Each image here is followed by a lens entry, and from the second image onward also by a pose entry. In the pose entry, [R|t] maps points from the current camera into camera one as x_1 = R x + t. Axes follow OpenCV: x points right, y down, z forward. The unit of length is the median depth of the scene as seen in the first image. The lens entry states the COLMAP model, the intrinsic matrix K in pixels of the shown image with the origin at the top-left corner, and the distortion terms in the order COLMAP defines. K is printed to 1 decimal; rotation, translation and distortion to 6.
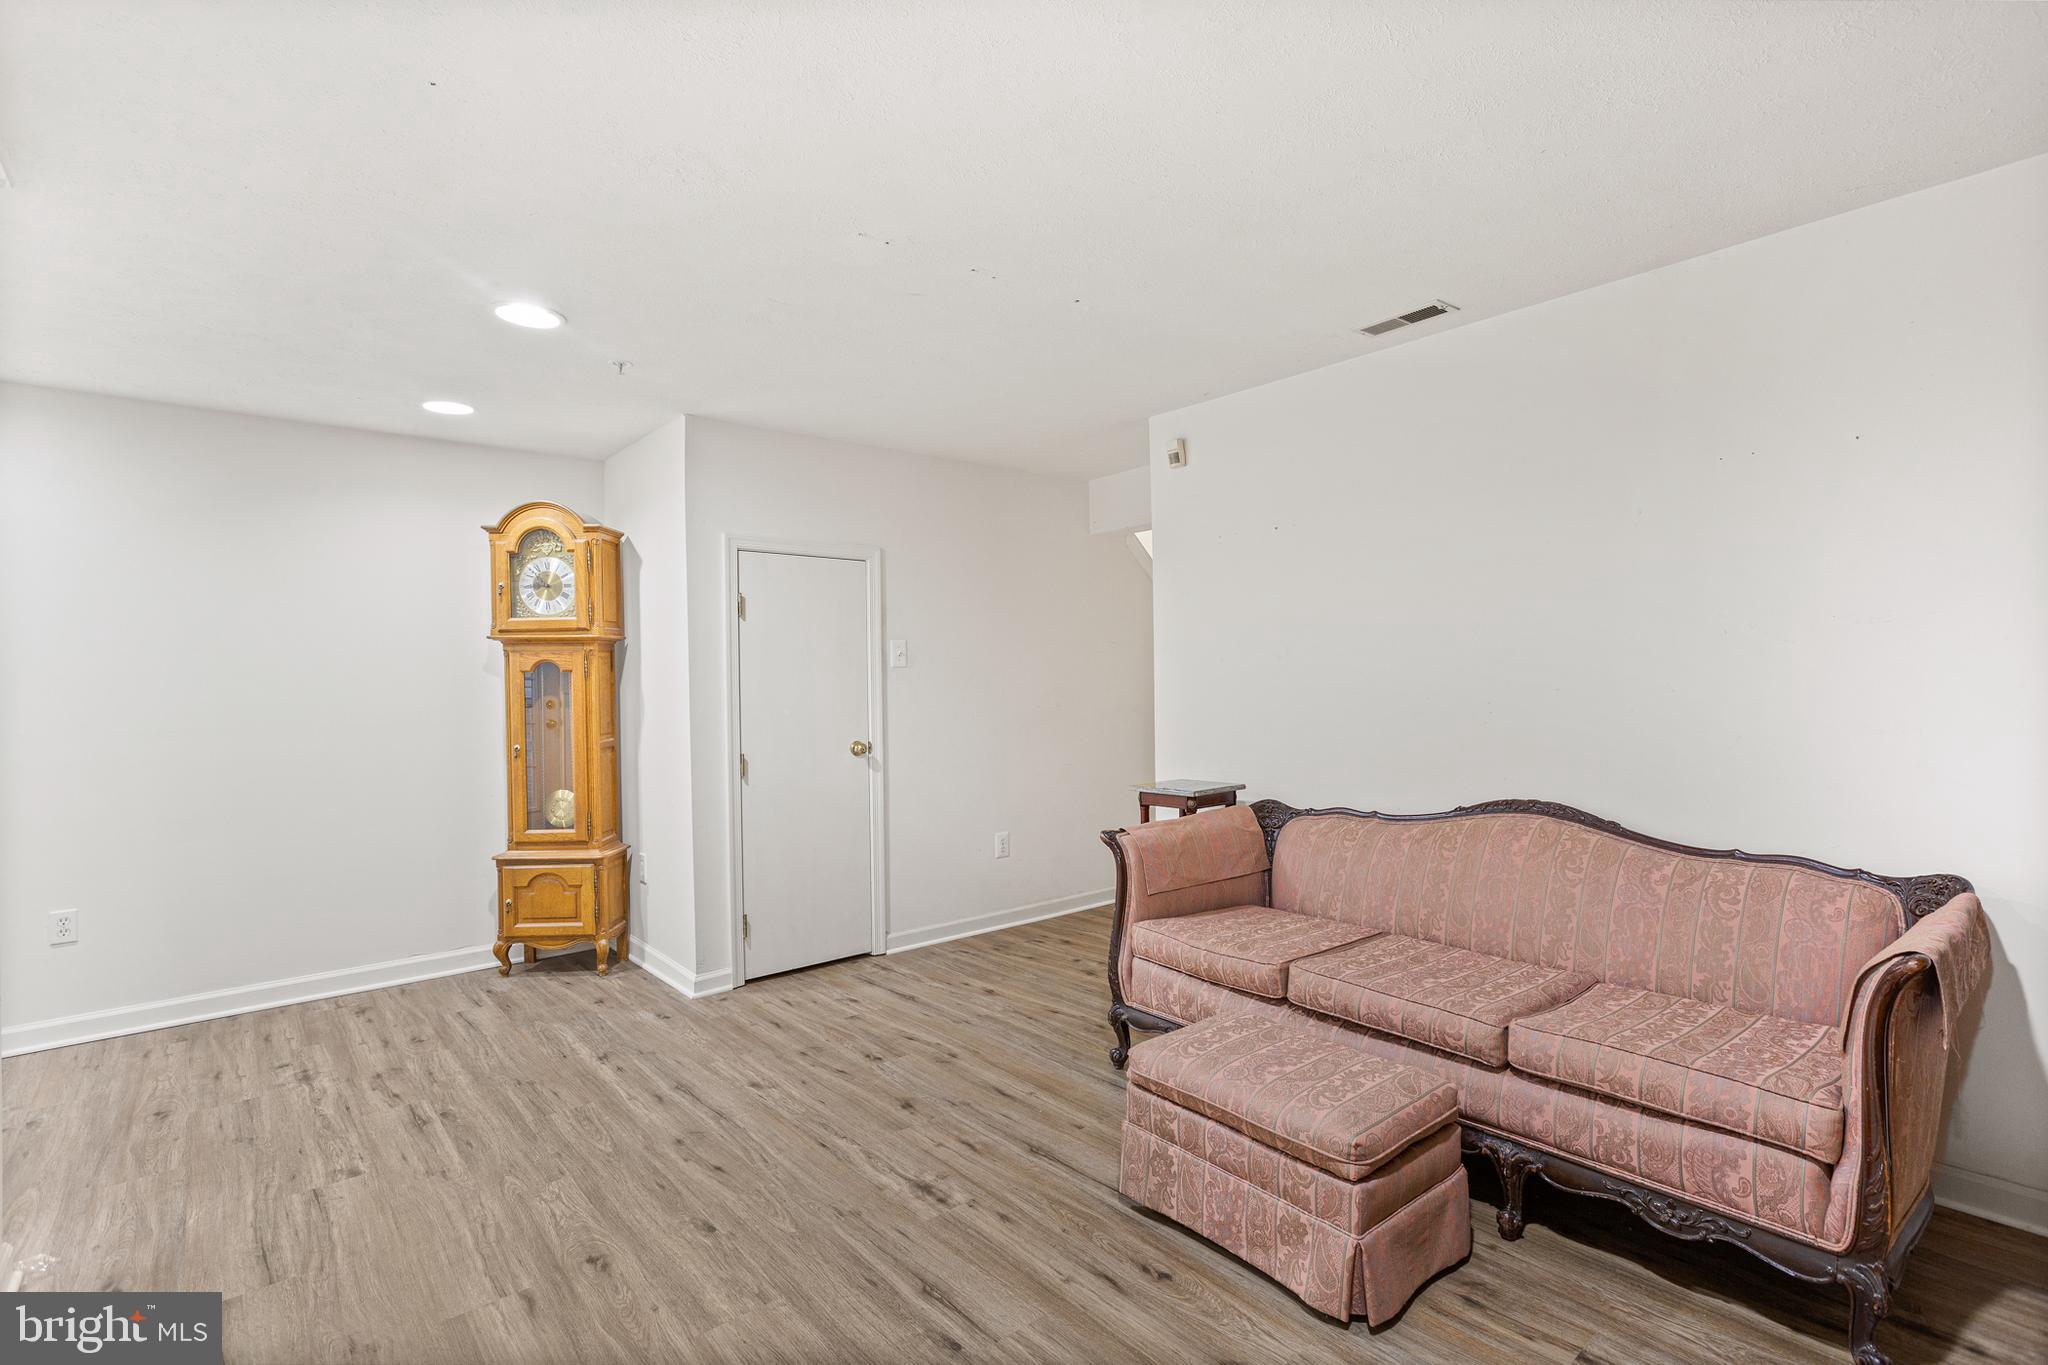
lens RADIAL K [[973.5, 0, 1027.6], [0, 973.5, 680.7], [0, 0, 1]] dist [0.002281, 0.000623]
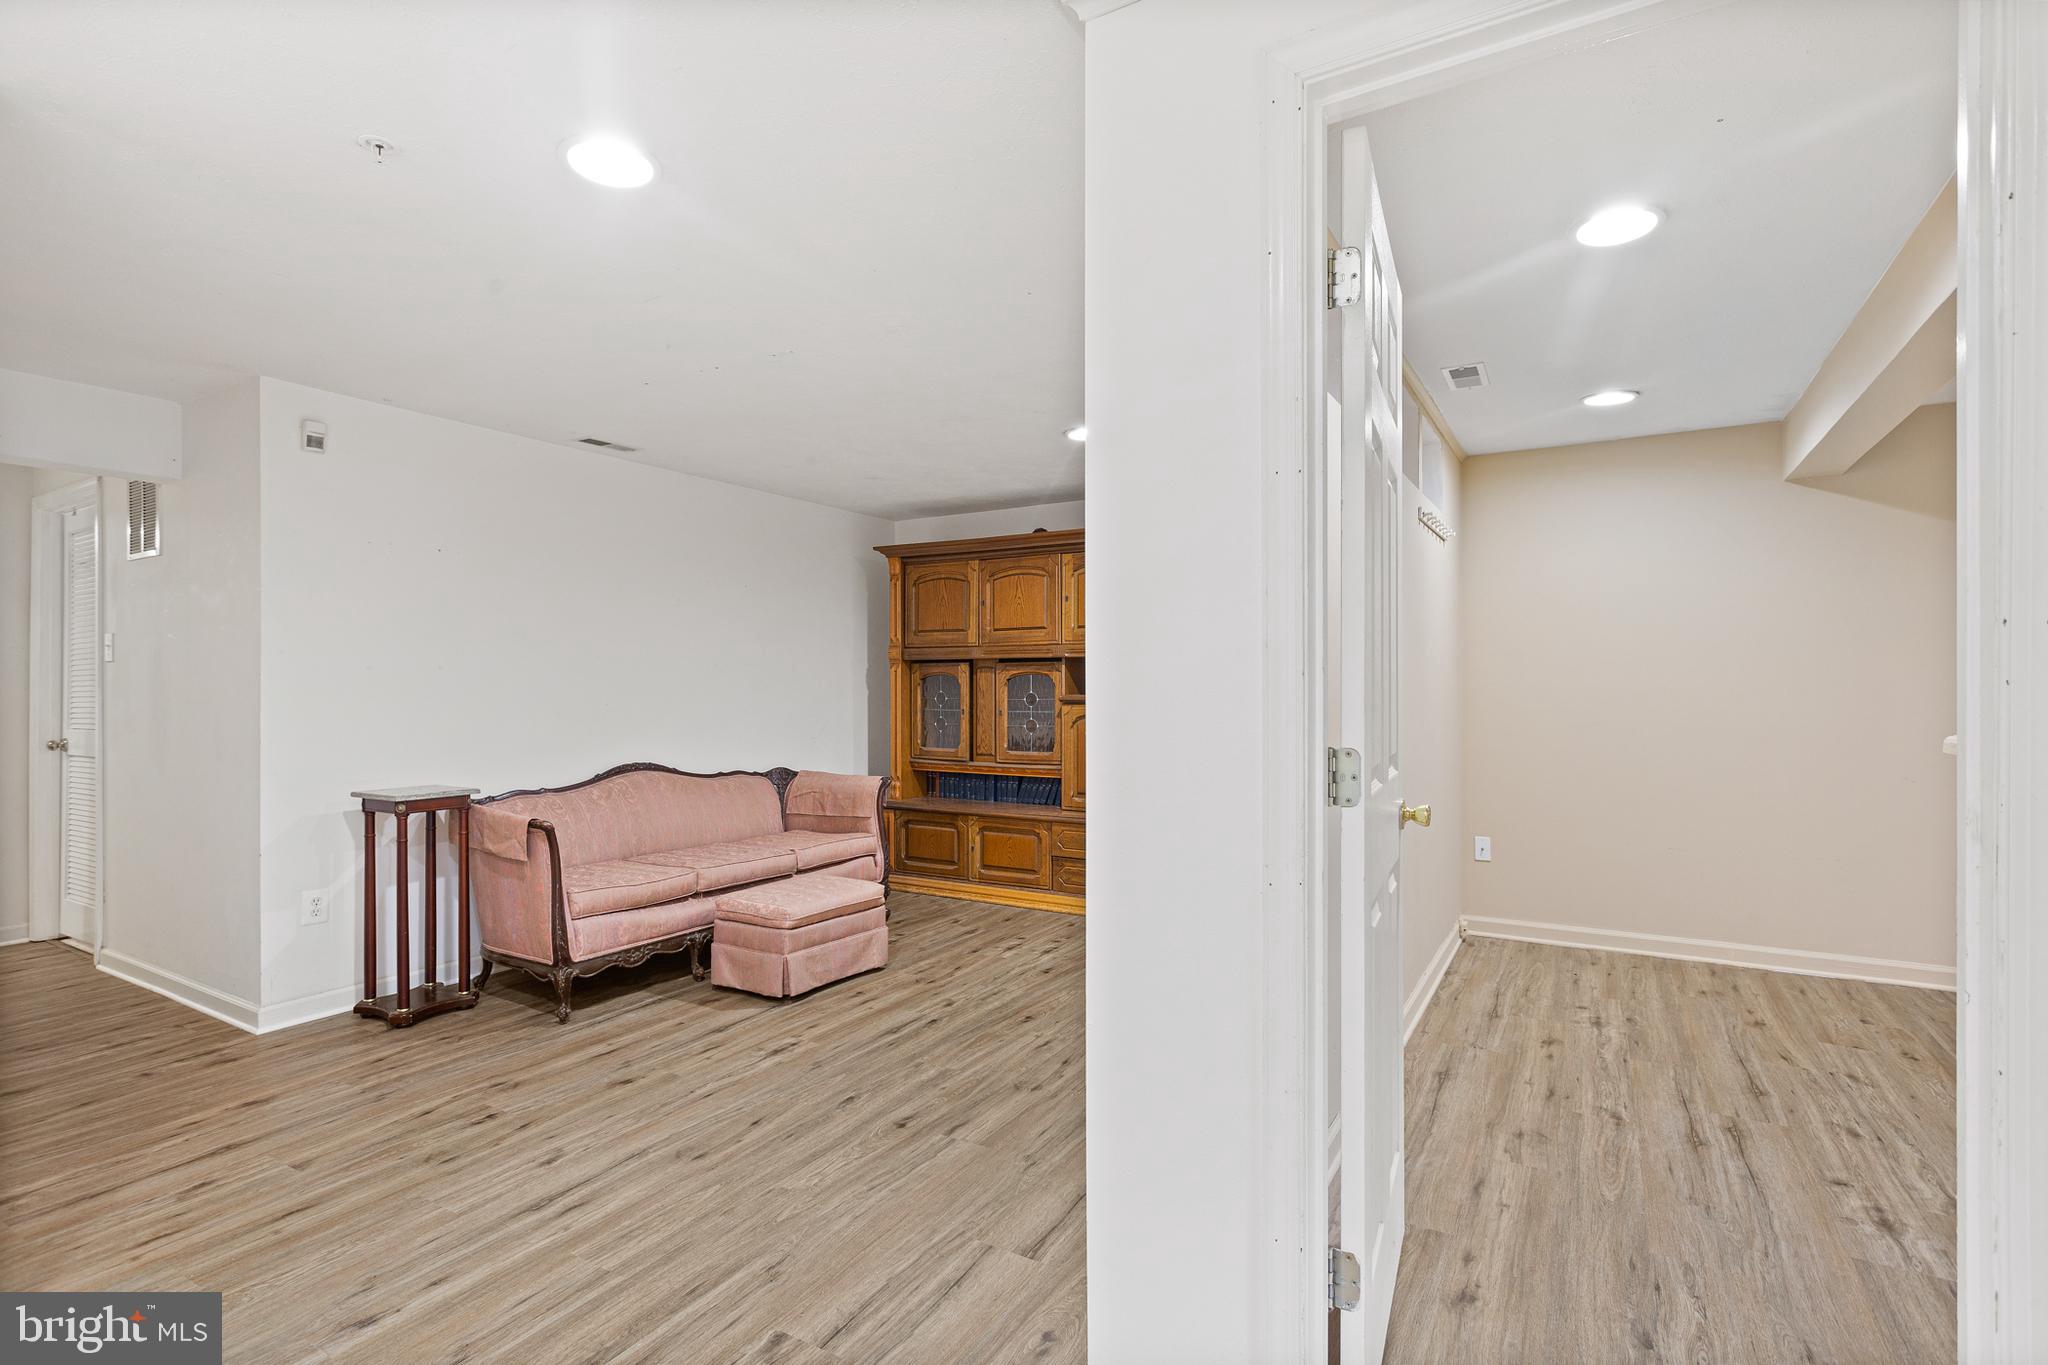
lens RADIAL K [[973.5, 0, 1016.4], [0, 973.5, 684.5], [0, 0, 1]] dist [0.002281, 0.000623]
pose [[-0.324430, 0.021376, 0.945668, -1.303958], [0.006402, 0.999771, -0.020402, 0.026394], [-0.945888, -0.000564, -0.324492, 0.959824]]
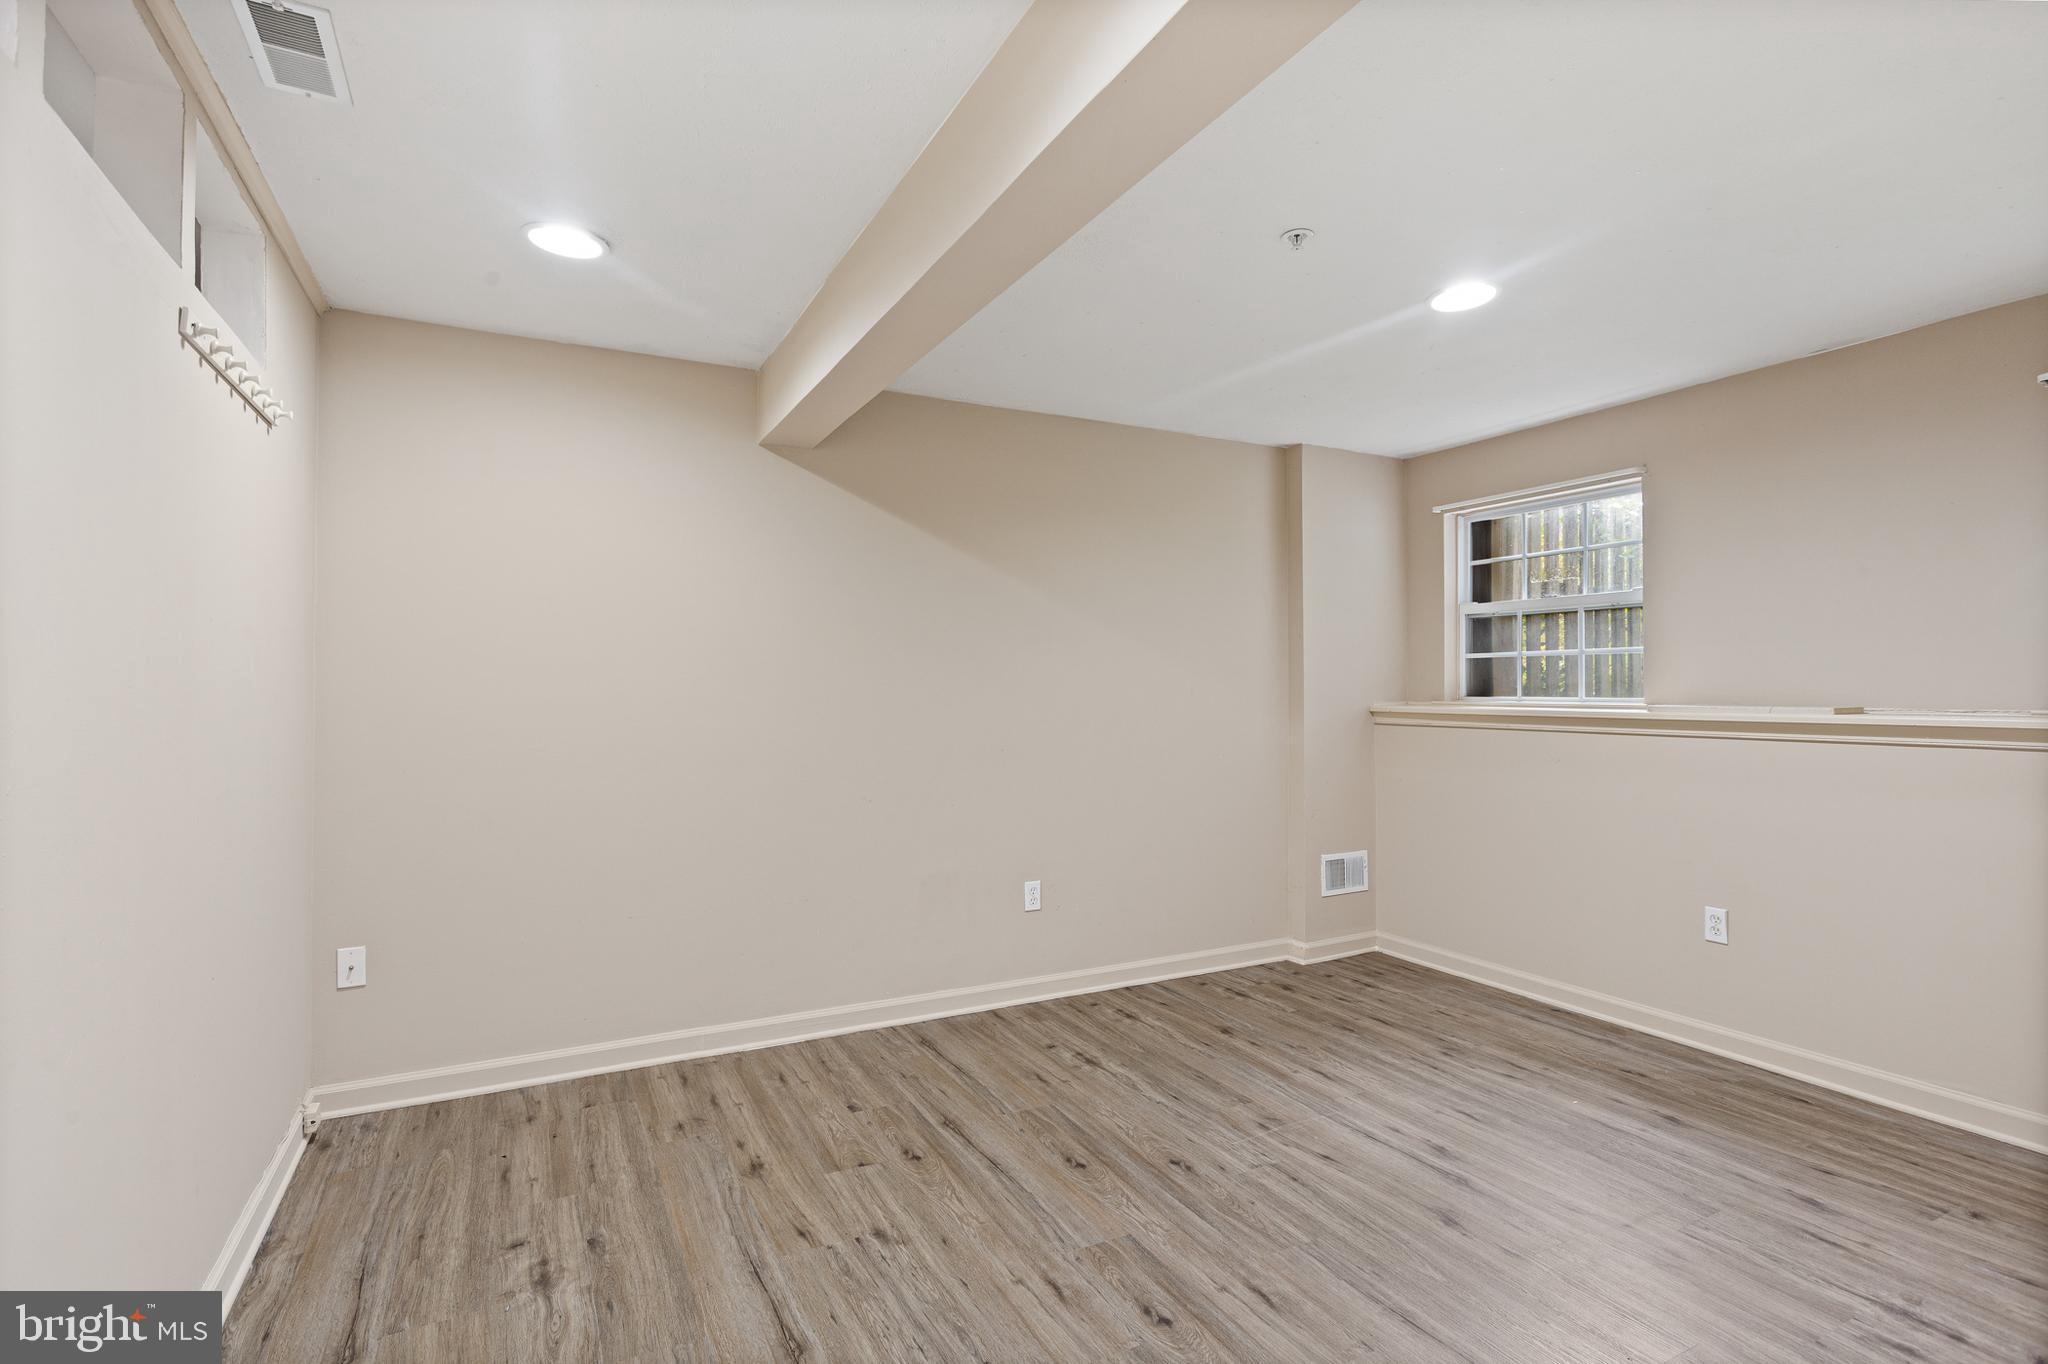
lens RADIAL K [[973.5, 0, 1021.7], [0, 973.5, 679.3], [0, 0, 1]] dist [0.002281, 0.000623]
pose [[-0.974931, 0.021636, 0.221454, -0.789184], [0.018383, 0.999691, -0.016738, 0.009852], [-0.221747, -0.012247, -0.975027, 0.392347]]
